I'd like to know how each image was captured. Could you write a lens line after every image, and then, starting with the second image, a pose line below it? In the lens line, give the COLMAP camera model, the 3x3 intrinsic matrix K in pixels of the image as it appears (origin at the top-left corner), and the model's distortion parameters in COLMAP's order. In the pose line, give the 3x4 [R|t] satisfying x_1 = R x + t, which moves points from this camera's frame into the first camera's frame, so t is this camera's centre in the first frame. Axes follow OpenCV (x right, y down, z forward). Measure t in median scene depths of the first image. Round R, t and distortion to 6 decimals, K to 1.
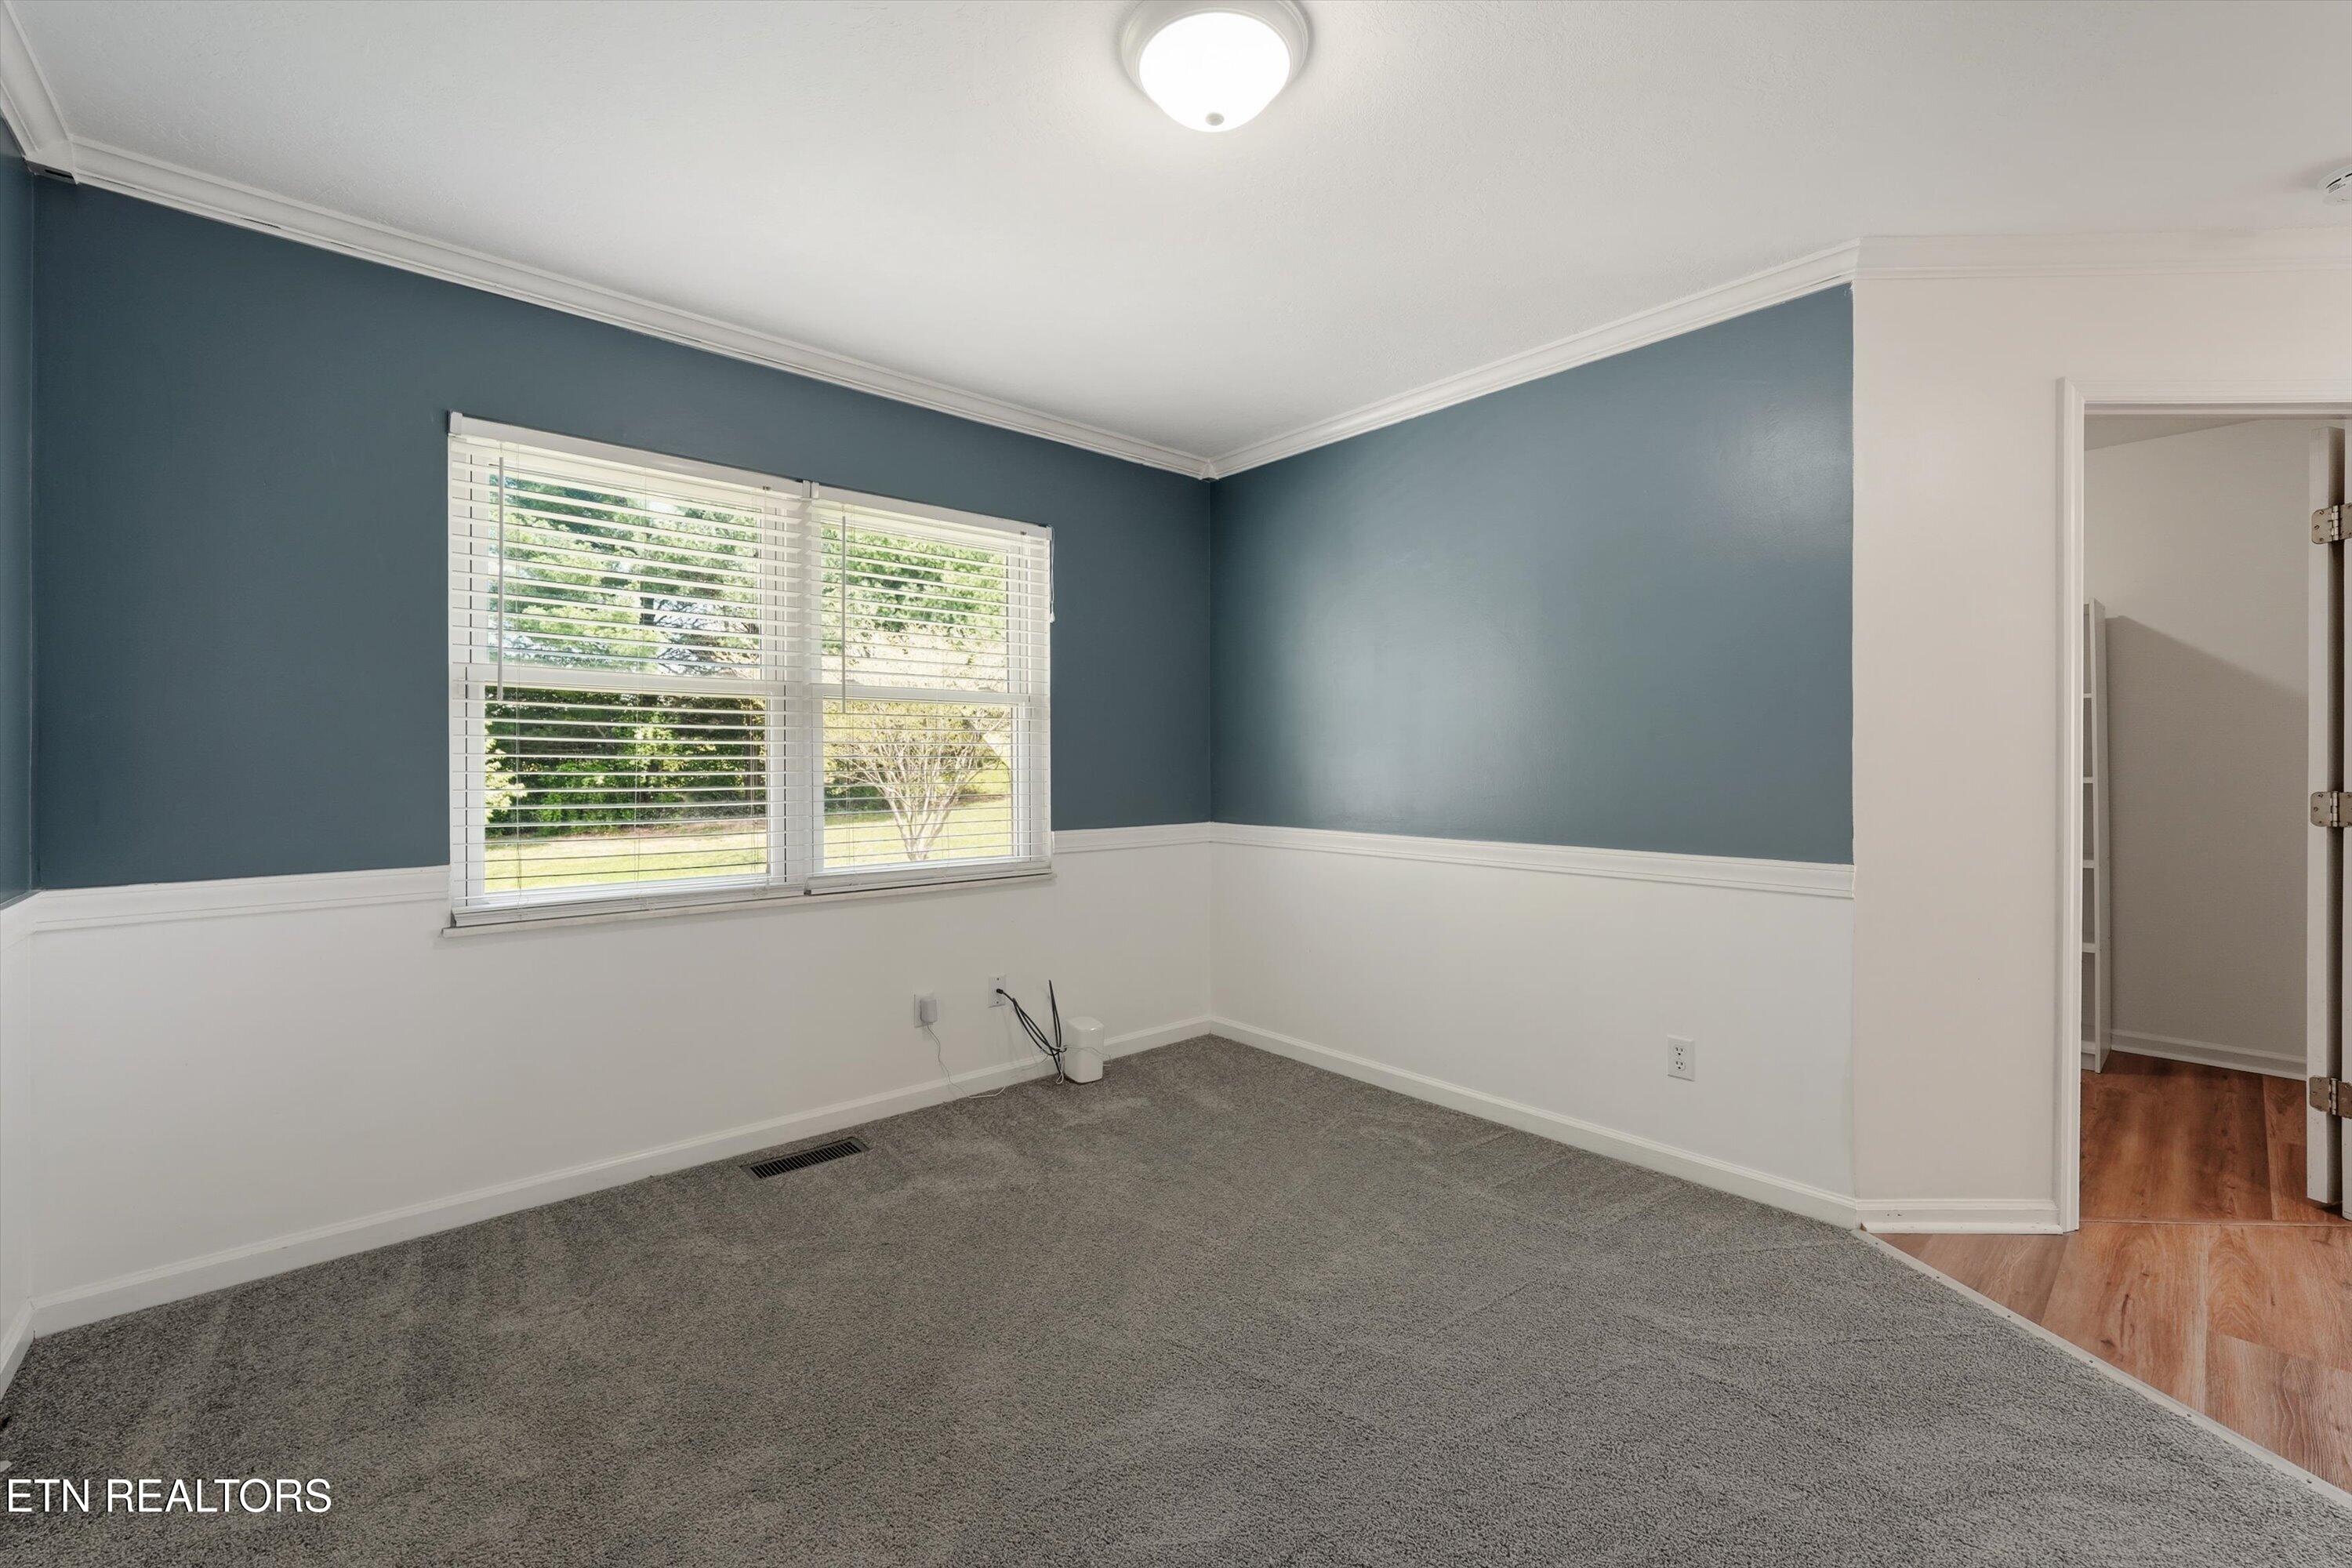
lens RADIAL K [[942.8, 0, 1174.3], [0, 942.8, 770.7], [0, 0, 1]] dist [-0.002961, -0.000167]
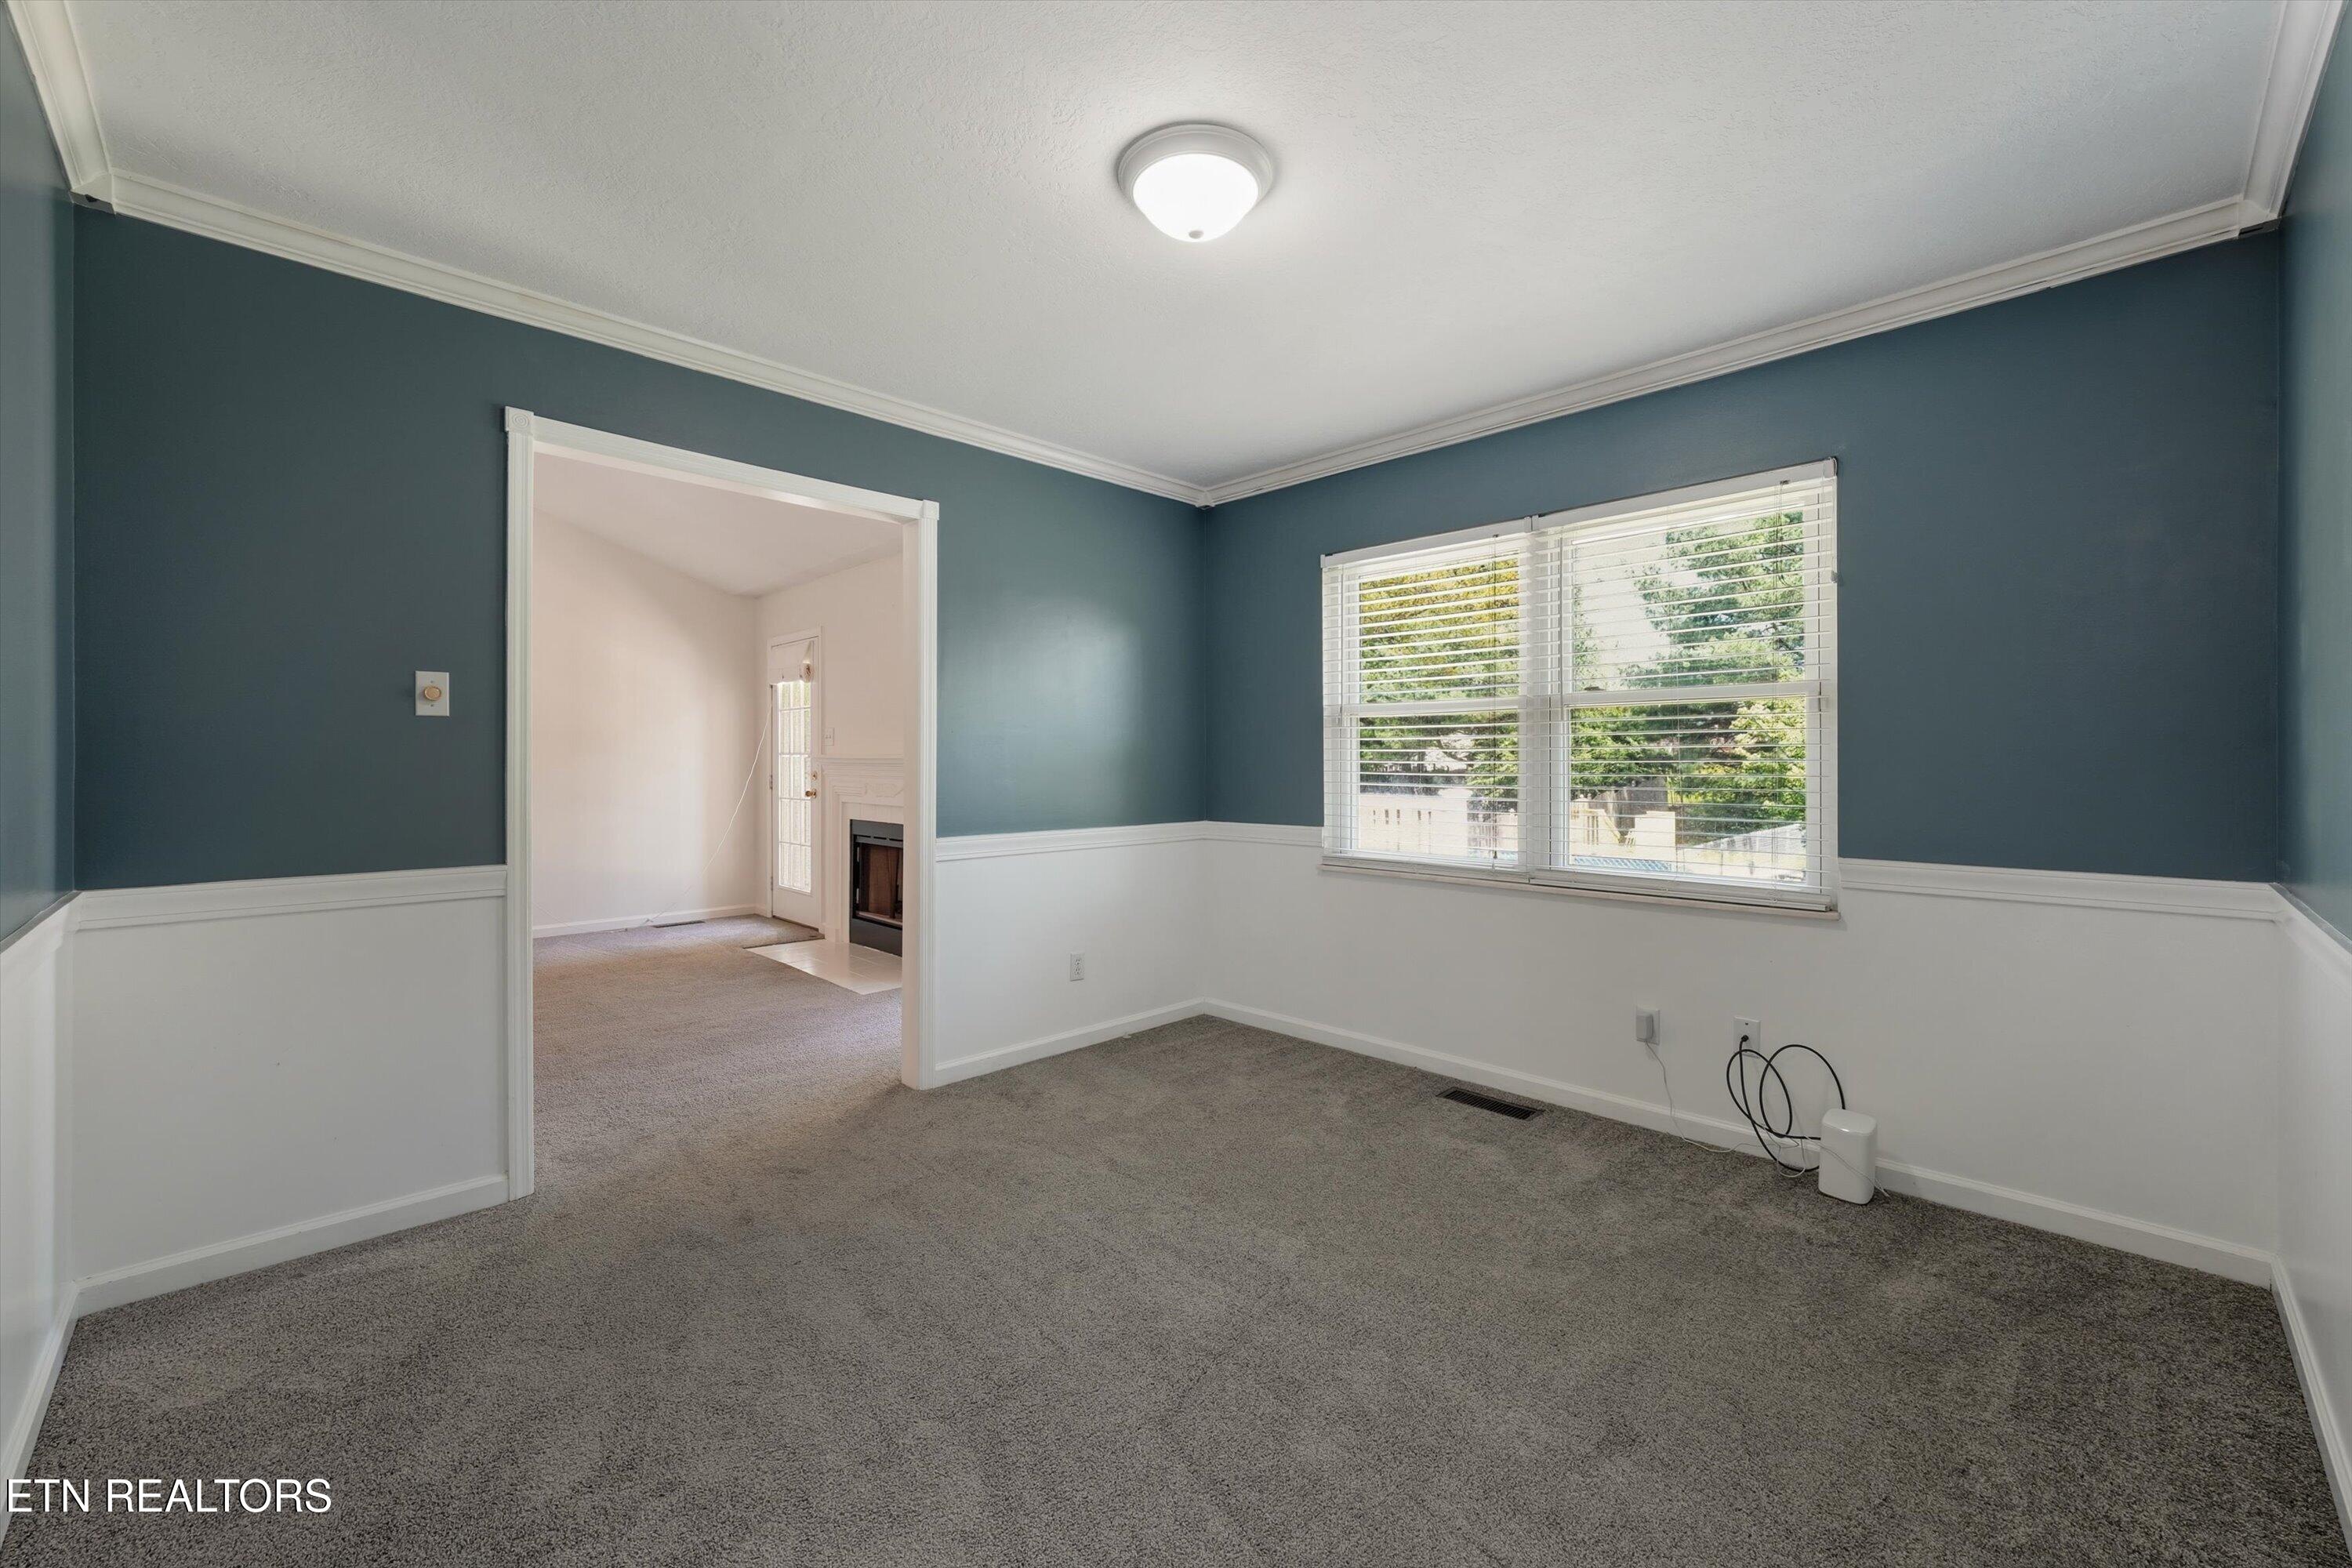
lens RADIAL K [[942.8, 0, 1174.3], [0, 942.8, 770.7], [0, 0, 1]] dist [-0.002961, -0.000167]
pose [[0.066627, 0.008943, -0.997738, 0.721625], [-0.003574, 0.999956, 0.008724, -0.011919], [0.997772, 0.002985, 0.066656, 0.507611]]
